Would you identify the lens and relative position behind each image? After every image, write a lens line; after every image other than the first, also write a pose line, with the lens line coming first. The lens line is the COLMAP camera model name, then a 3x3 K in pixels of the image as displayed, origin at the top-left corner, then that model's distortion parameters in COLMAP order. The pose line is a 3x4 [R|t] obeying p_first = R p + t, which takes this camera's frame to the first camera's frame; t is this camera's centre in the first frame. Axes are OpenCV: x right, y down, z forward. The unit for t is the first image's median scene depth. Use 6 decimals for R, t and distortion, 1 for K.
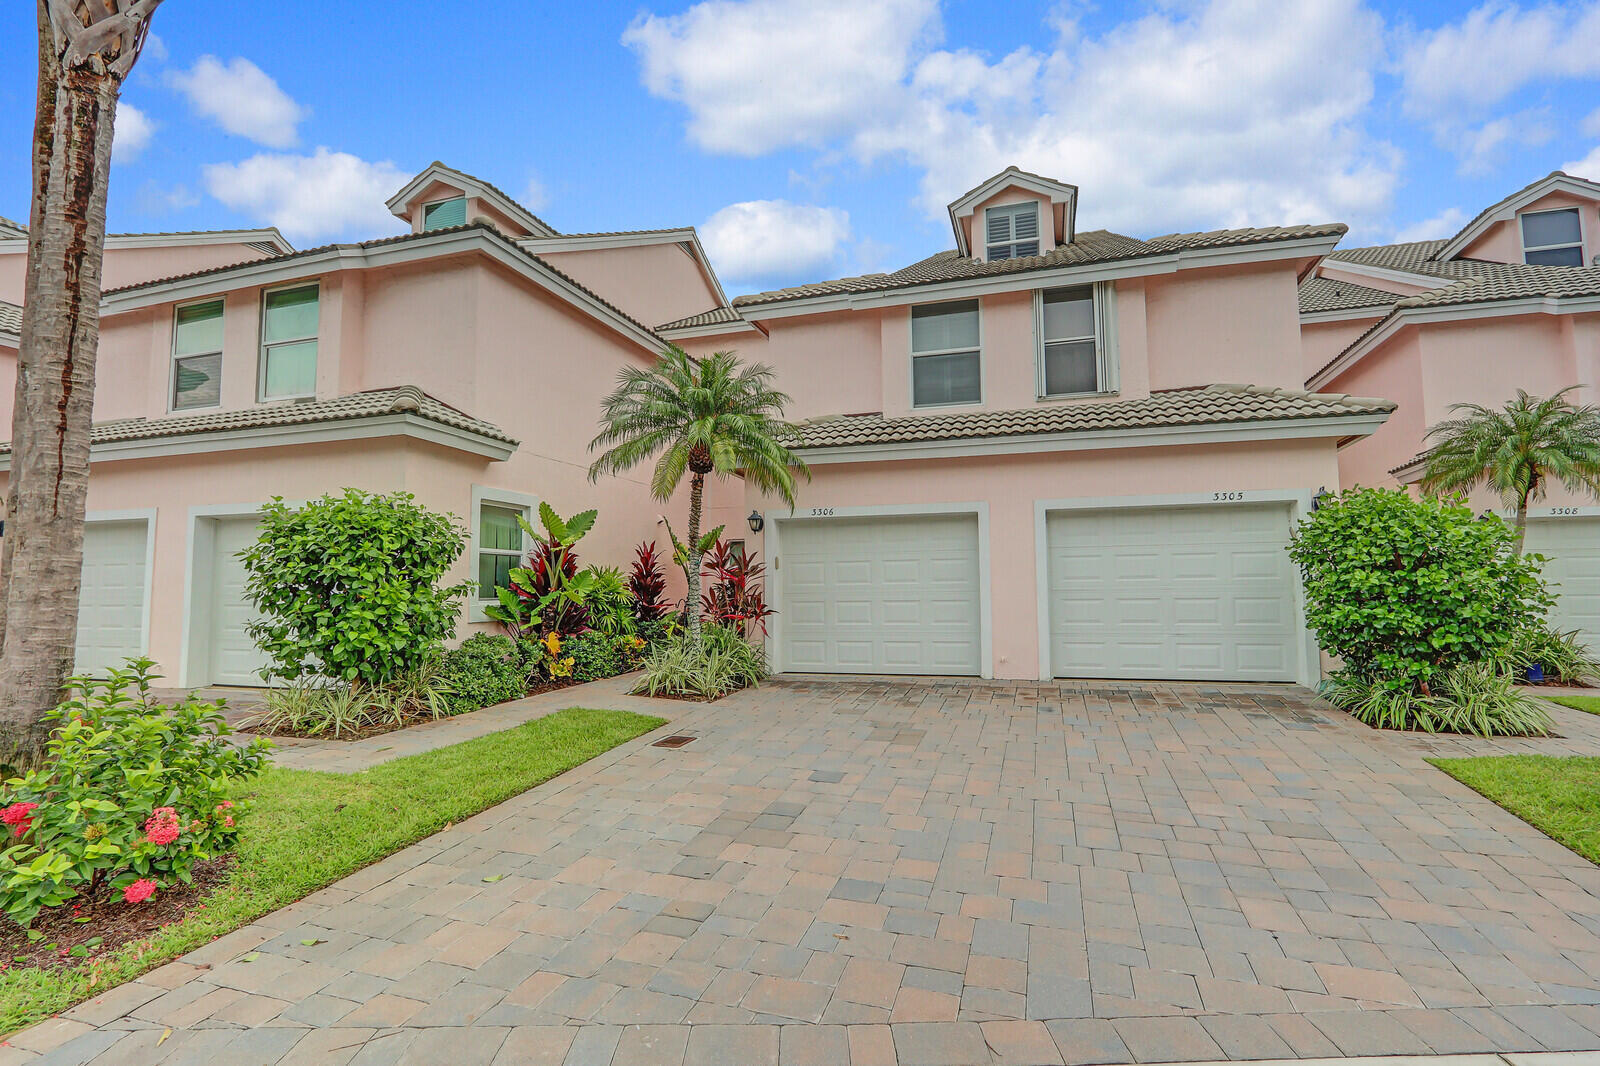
lens RADIAL K [[760.9, 0, 800.7], [0, 760.9, 530.2], [0, 0, 1]] dist [-0.030868, 0.004706]
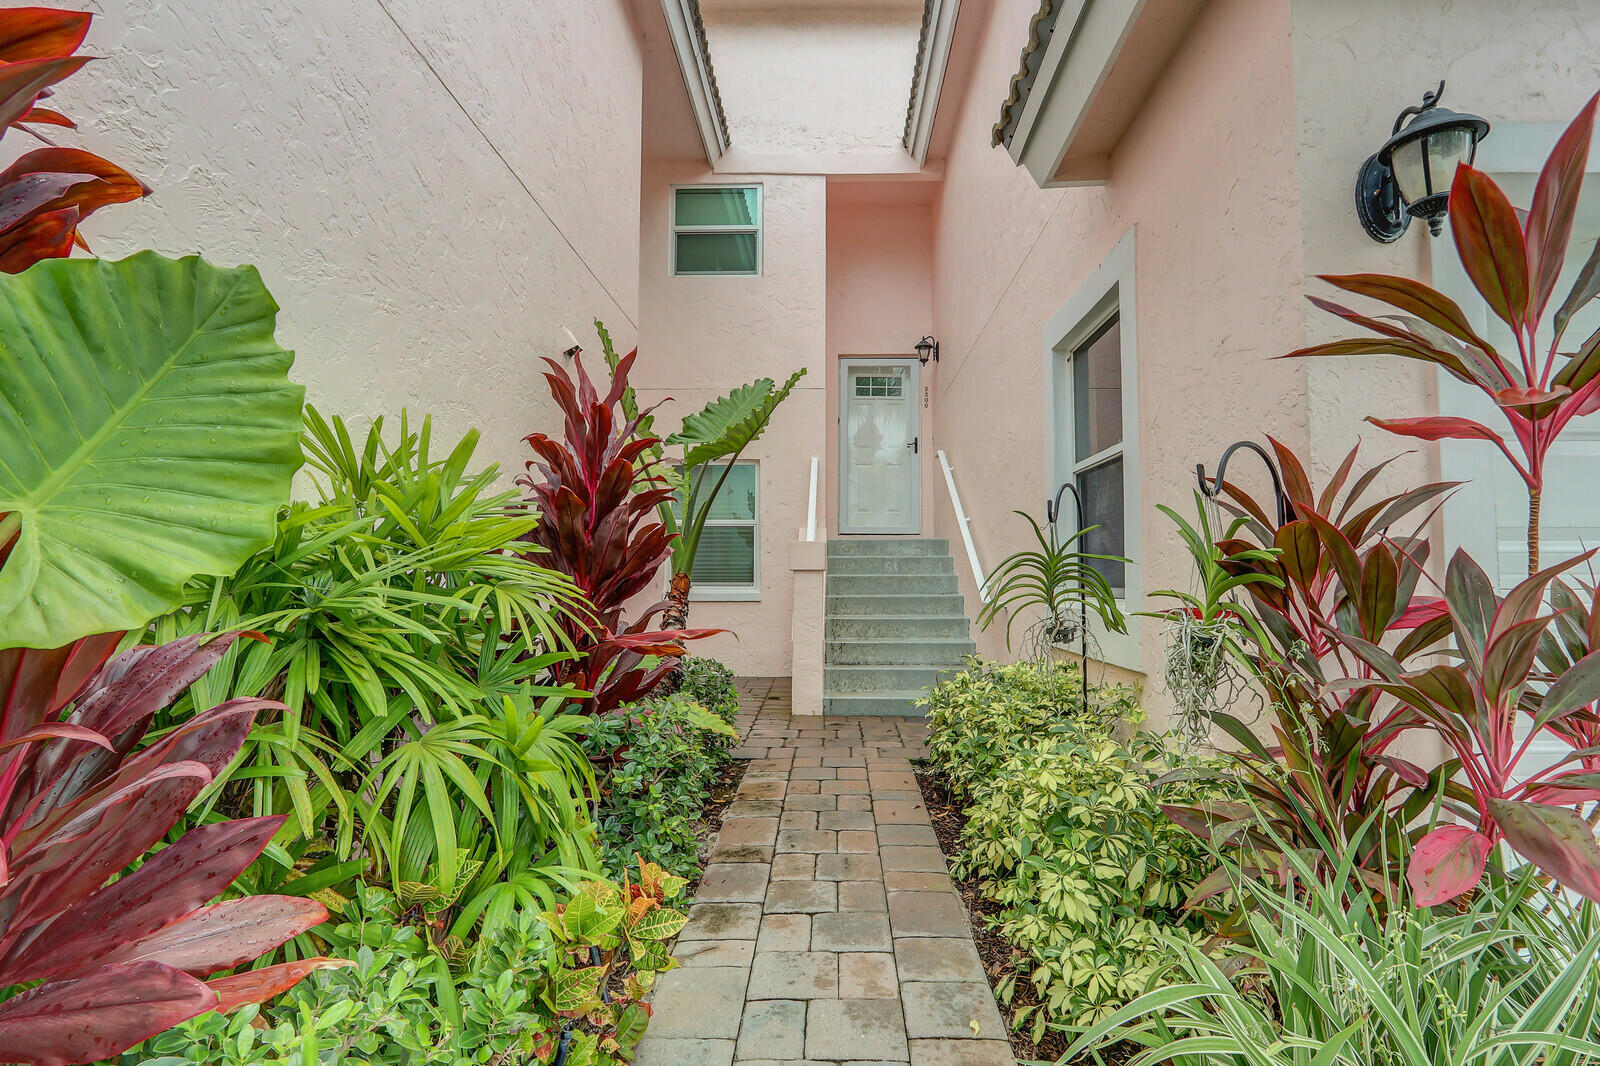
lens RADIAL K [[760.9, 0, 804.5], [0, 760.9, 539.1], [0, 0, 1]] dist [-0.030868, 0.004706]
pose [[0.957536, 0.018618, 0.287712, -0.228452], [-0.024511, 0.999557, 0.016893, 0.071770], [-0.287270, -0.023228, 0.957568, 0.849073]]
